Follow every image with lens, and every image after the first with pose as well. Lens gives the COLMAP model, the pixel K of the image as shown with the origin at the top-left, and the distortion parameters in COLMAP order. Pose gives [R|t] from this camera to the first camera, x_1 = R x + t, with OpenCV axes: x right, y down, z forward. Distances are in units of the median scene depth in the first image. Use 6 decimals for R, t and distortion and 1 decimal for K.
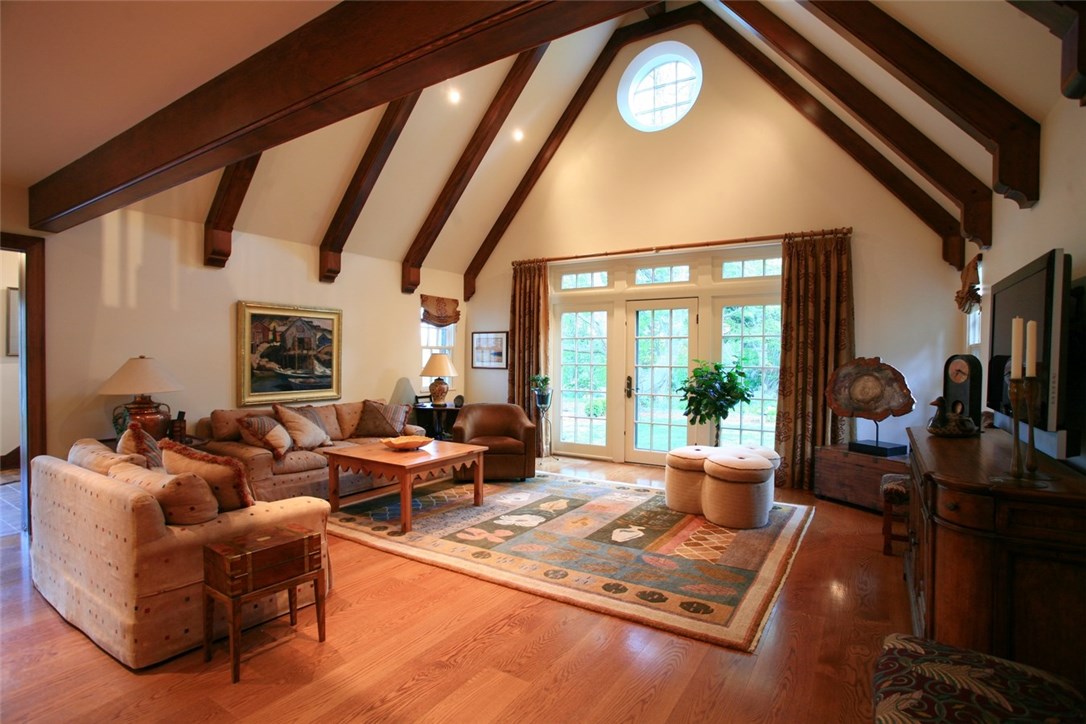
lens RADIAL K [[539.9, 0, 541.1], [0, 539.9, 364.9], [0, 0, 1]] dist [-0.000410, -0.000002]
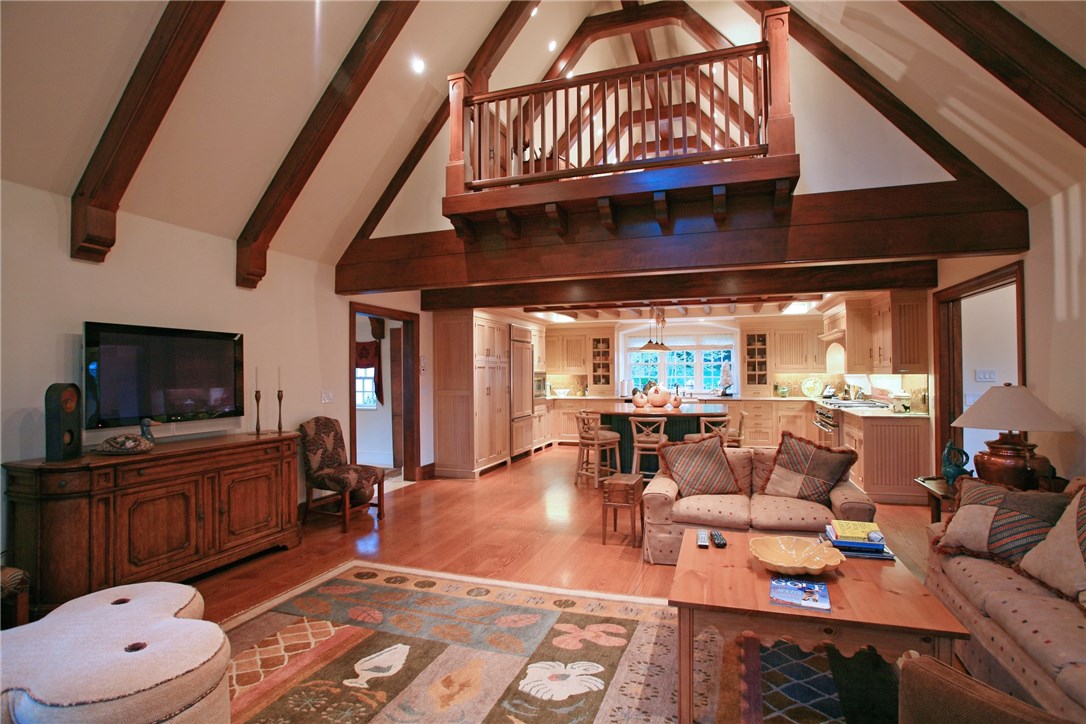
lens RADIAL K [[539.9, 0, 544.8], [0, 539.9, 364.5], [0, 0, 1]] dist [-0.000410, -0.000002]
pose [[-0.972291, -0.002868, -0.233757, 0.123171], [-0.002160, 0.999992, -0.003288, -0.042943], [0.233764, -0.002692, -0.972290, 1.695224]]
